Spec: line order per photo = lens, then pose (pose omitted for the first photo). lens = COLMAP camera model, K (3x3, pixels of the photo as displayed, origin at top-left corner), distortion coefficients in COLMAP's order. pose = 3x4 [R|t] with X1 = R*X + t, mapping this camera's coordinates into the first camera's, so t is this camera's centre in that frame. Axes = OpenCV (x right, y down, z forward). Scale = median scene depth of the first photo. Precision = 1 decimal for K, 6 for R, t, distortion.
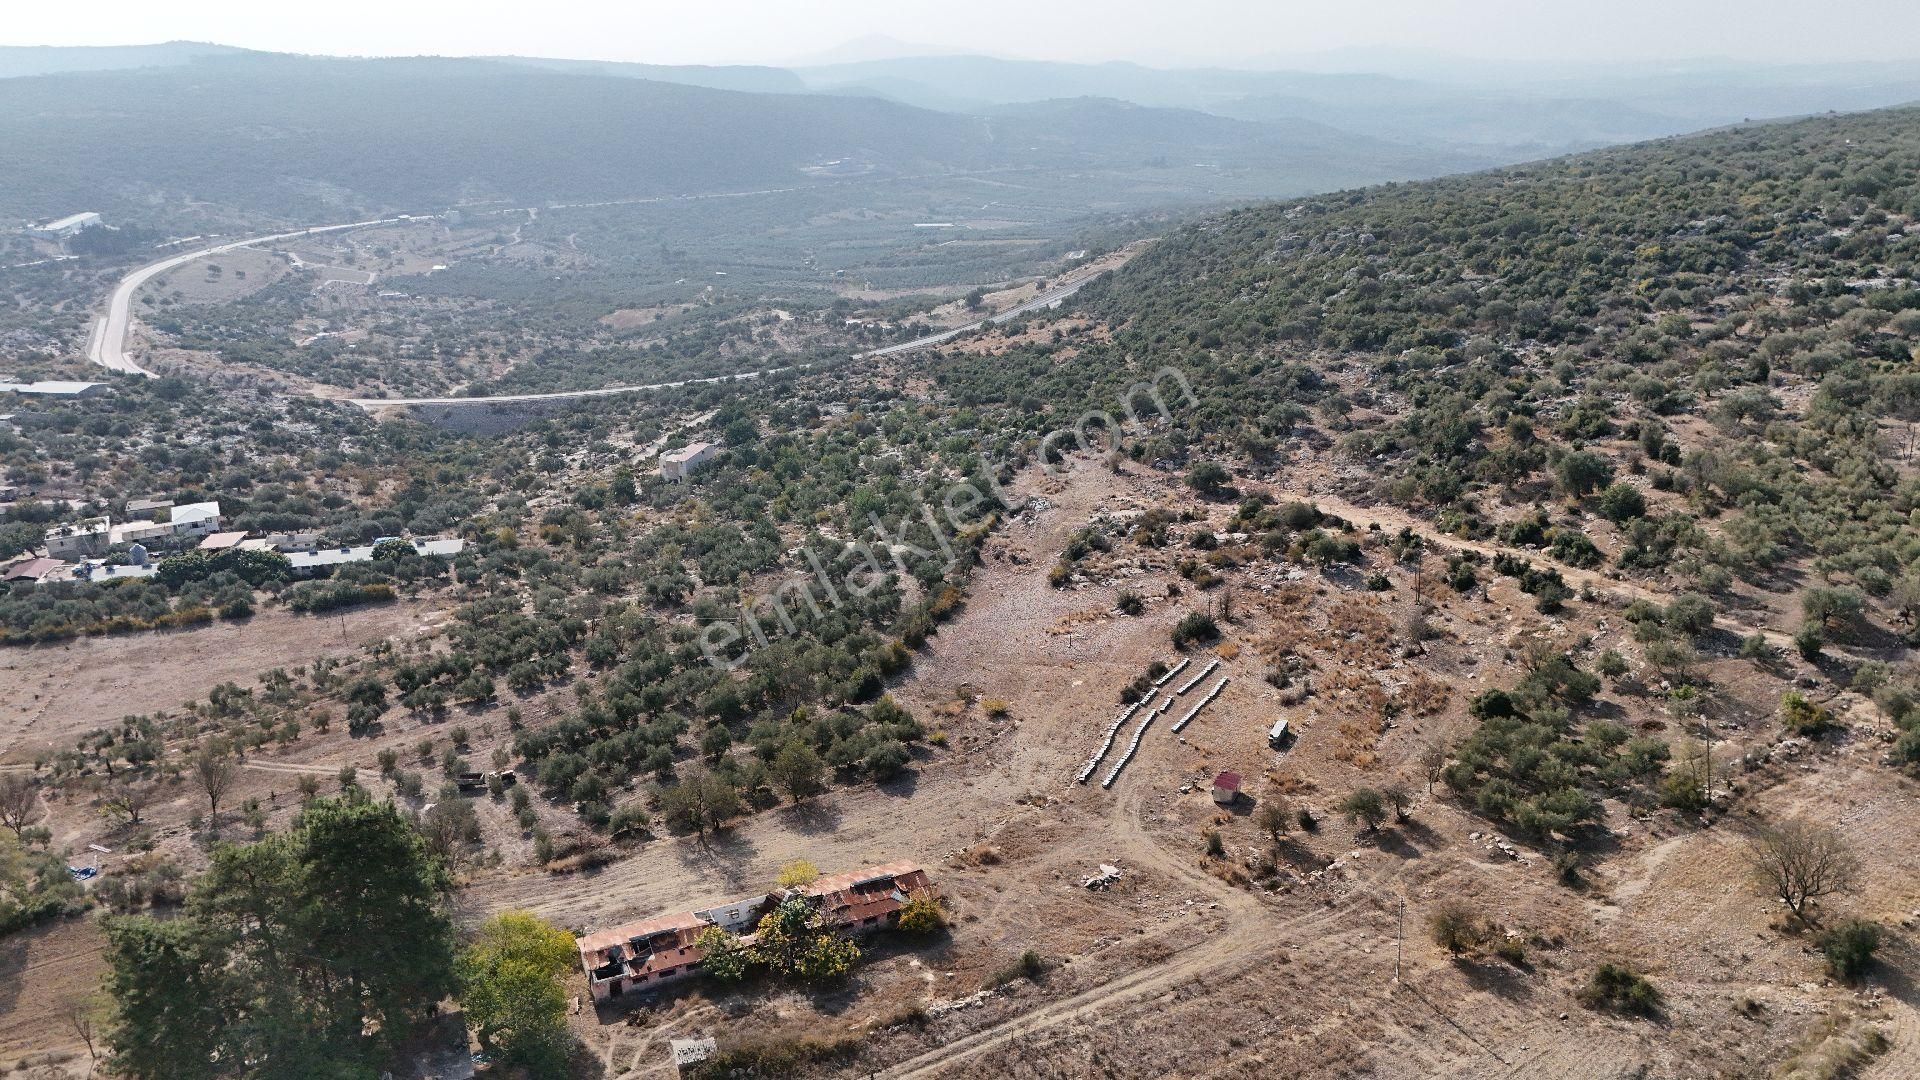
lens RADIAL K [[1414.0, 0, 955.8], [0, 1414.0, 548.9], [0, 0, 1]] dist [0.069282, -0.065043]
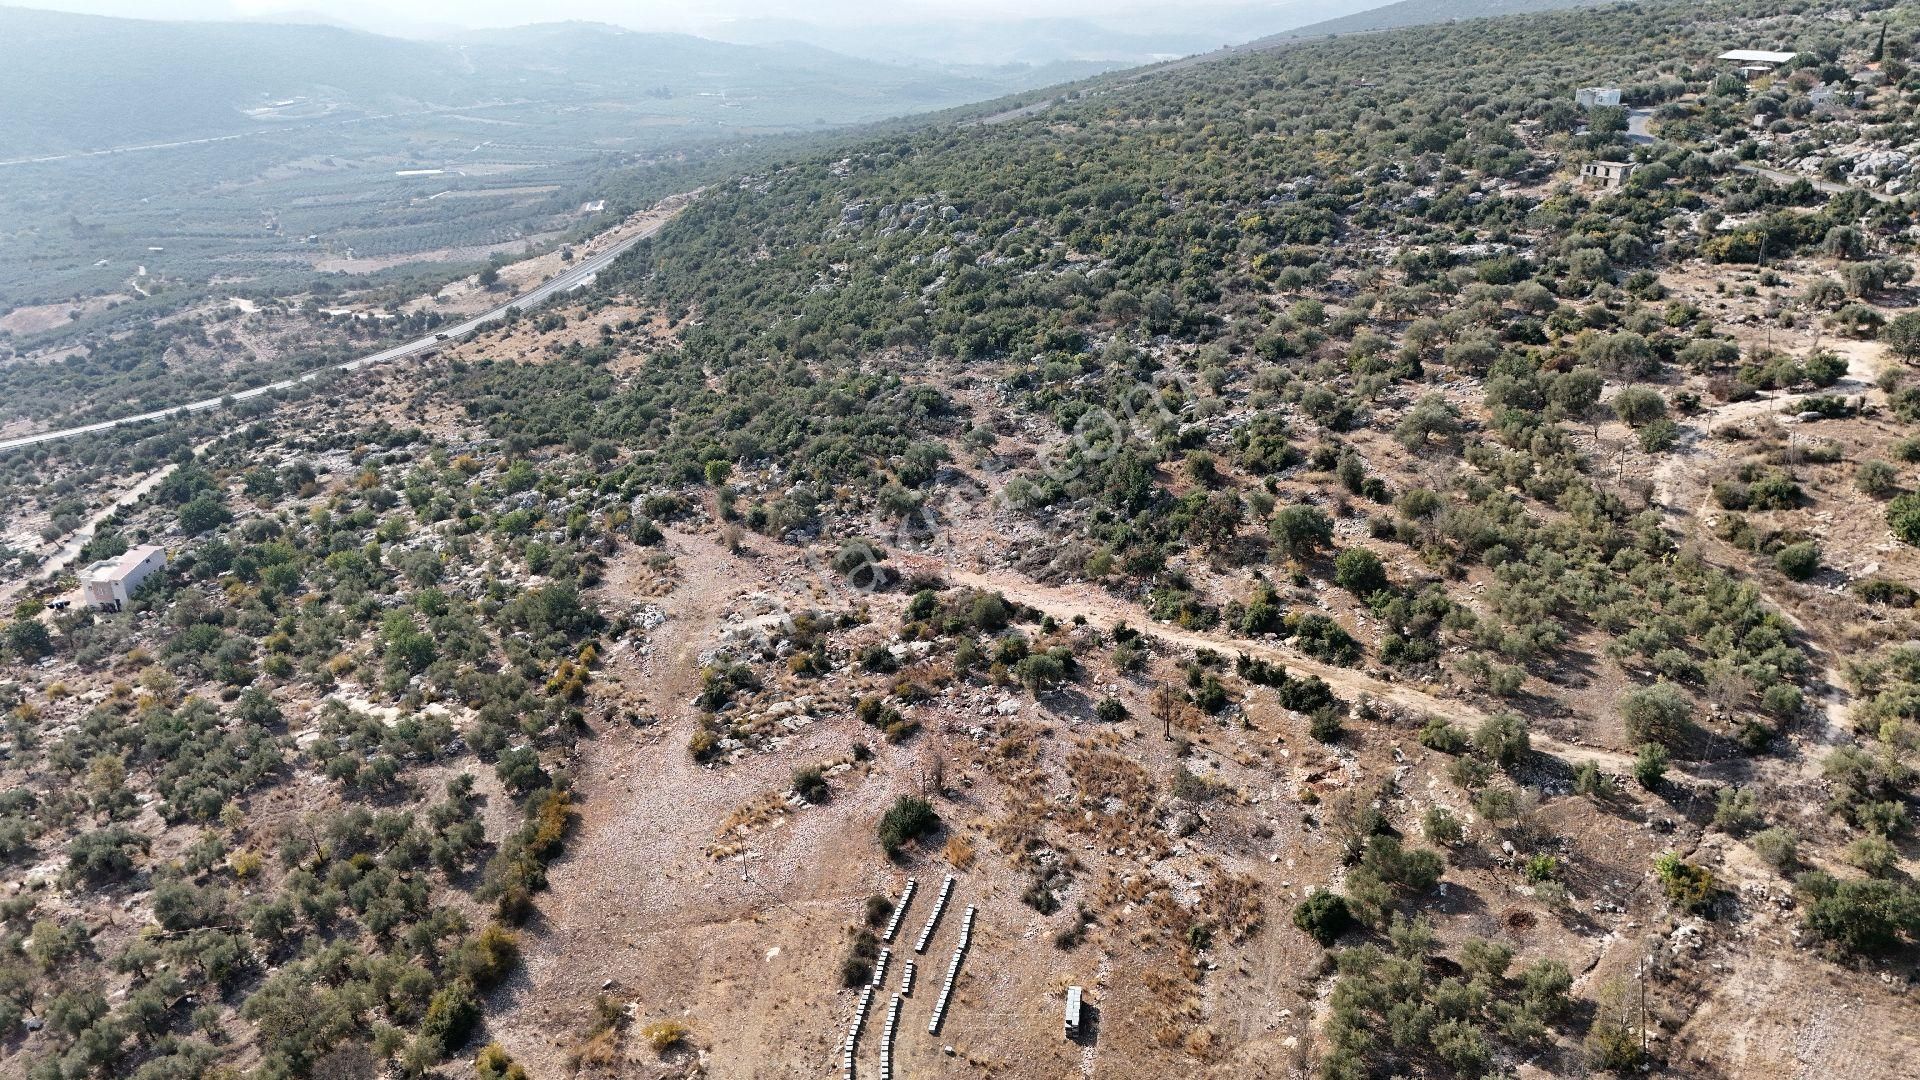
lens RADIAL K [[1414.0, 0, 959.4], [0, 1414.0, 549.6], [0, 0, 1]] dist [0.069282, -0.065043]
pose [[0.942920, -0.129329, 0.306882, -0.012006], [0.113634, 0.991155, 0.068550, -0.094261], [-0.313033, -0.029765, 0.949276, 0.198170]]
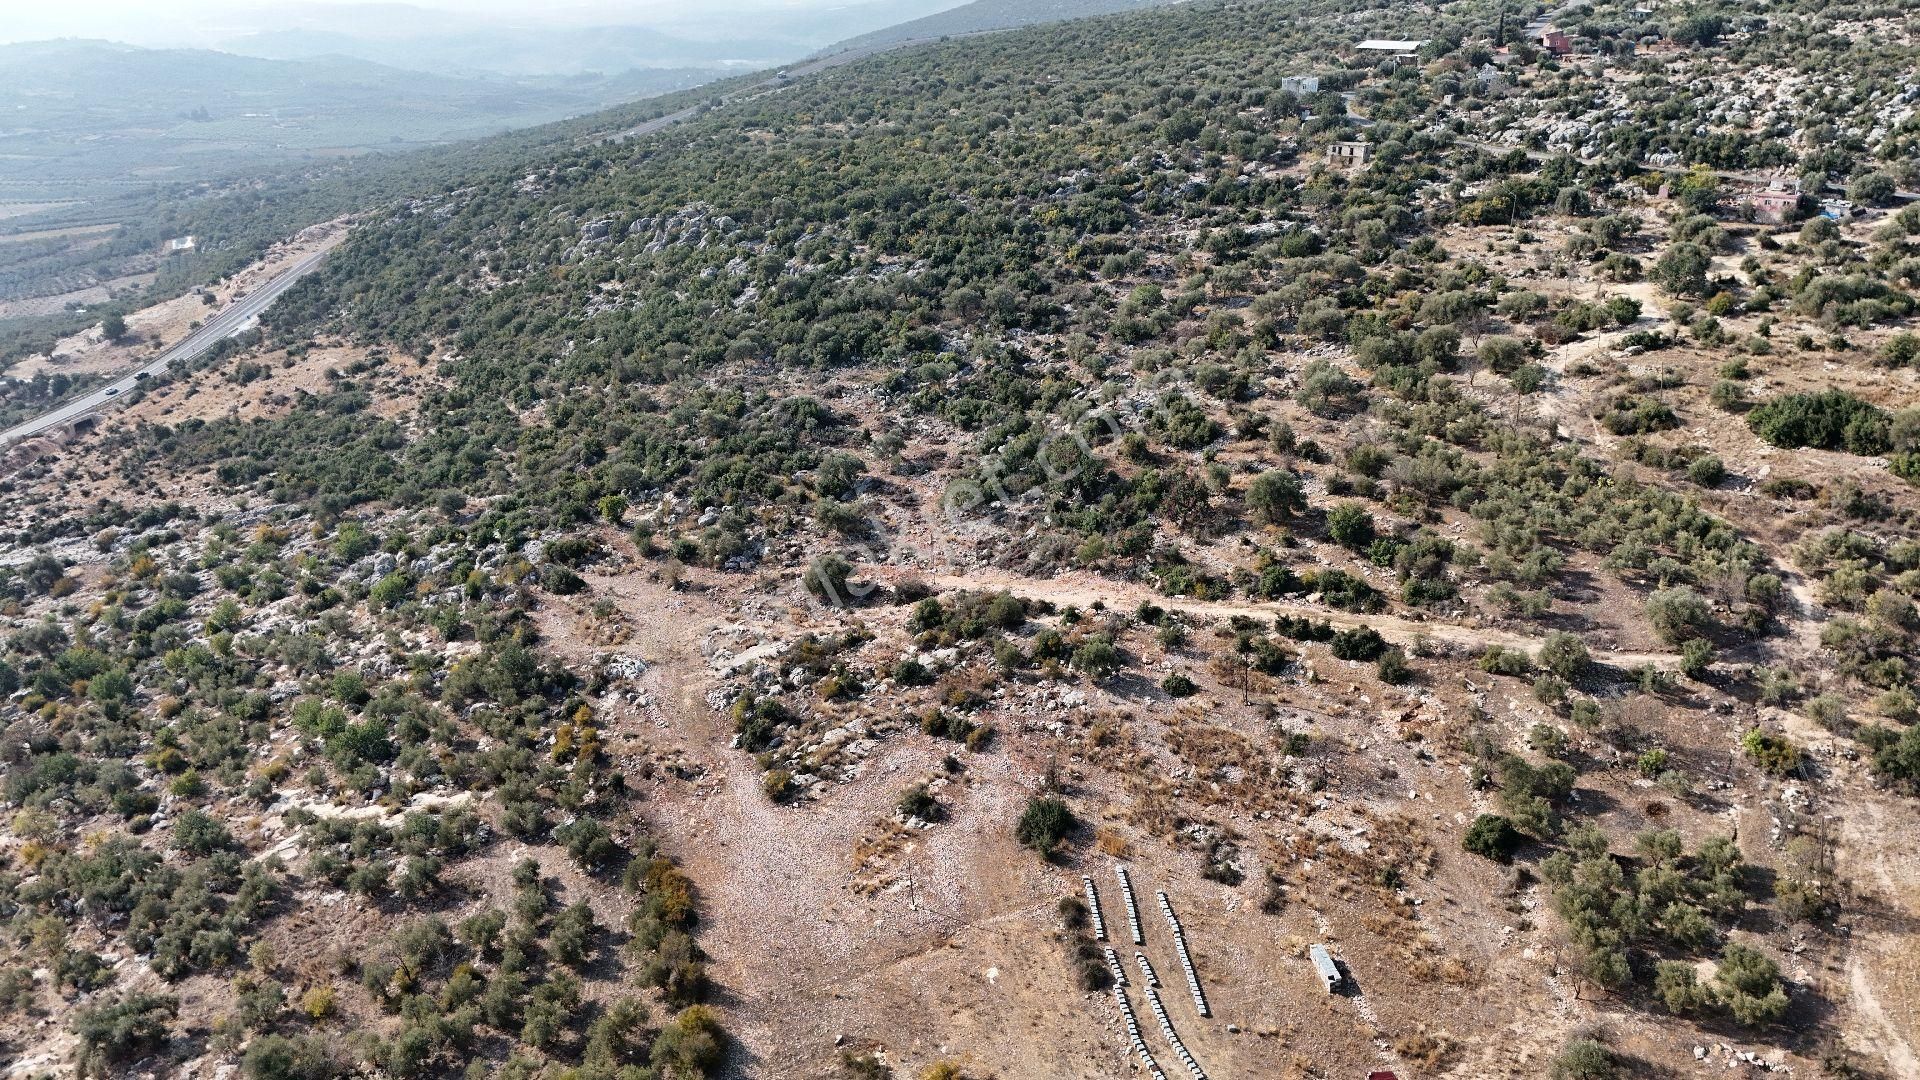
lens RADIAL K [[1414.0, 0, 961.1], [0, 1414.0, 551.3], [0, 0, 1]] dist [0.069282, -0.065043]
pose [[0.804793, -0.236619, 0.544353, -0.168875], [0.211111, 0.971245, 0.110066, -0.122406], [-0.554744, 0.026339, 0.831604, 0.279277]]
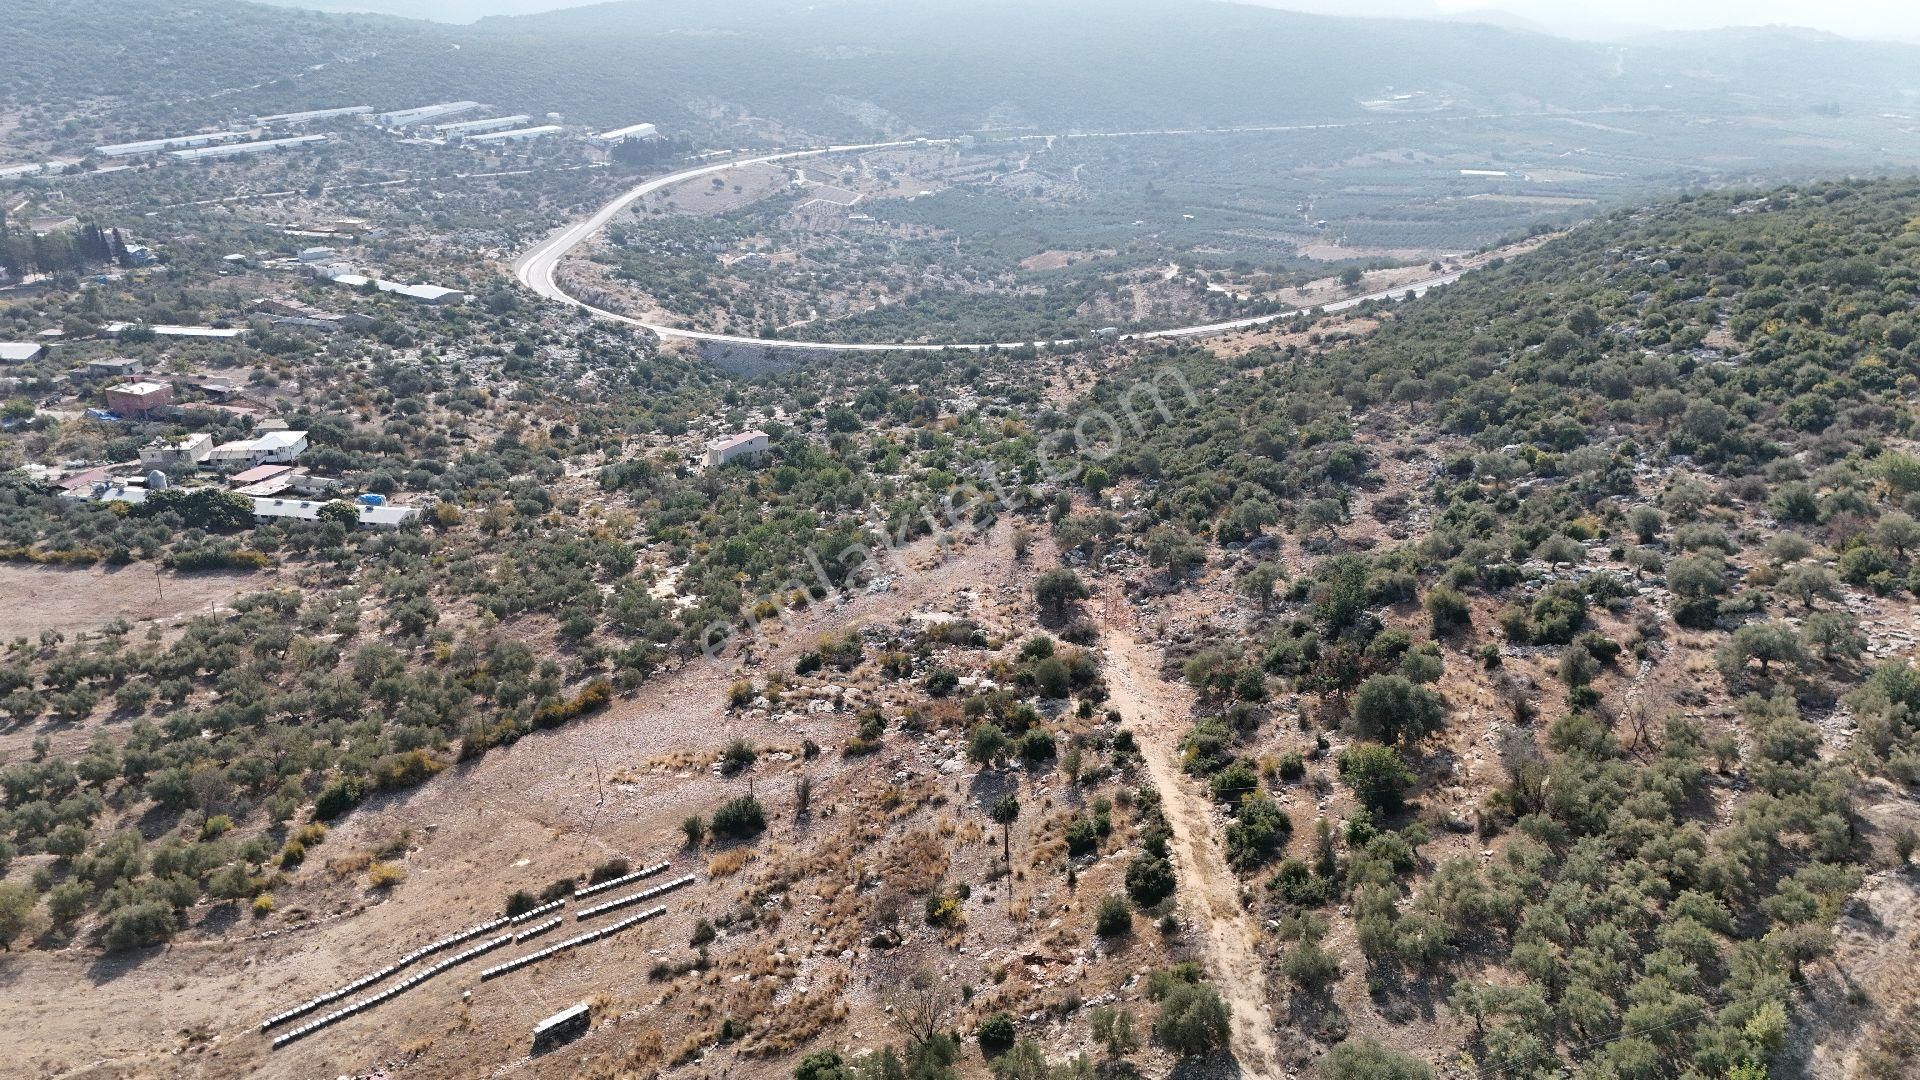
lens RADIAL K [[1414.0, 0, 958.0], [0, 1414.0, 543.8], [0, 0, 1]] dist [0.069282, -0.065043]
pose [[0.907746, 0.163530, -0.386336, 0.382145], [-0.144830, 0.986437, 0.077248, -0.114771], [0.393728, -0.014169, 0.919118, 0.246069]]
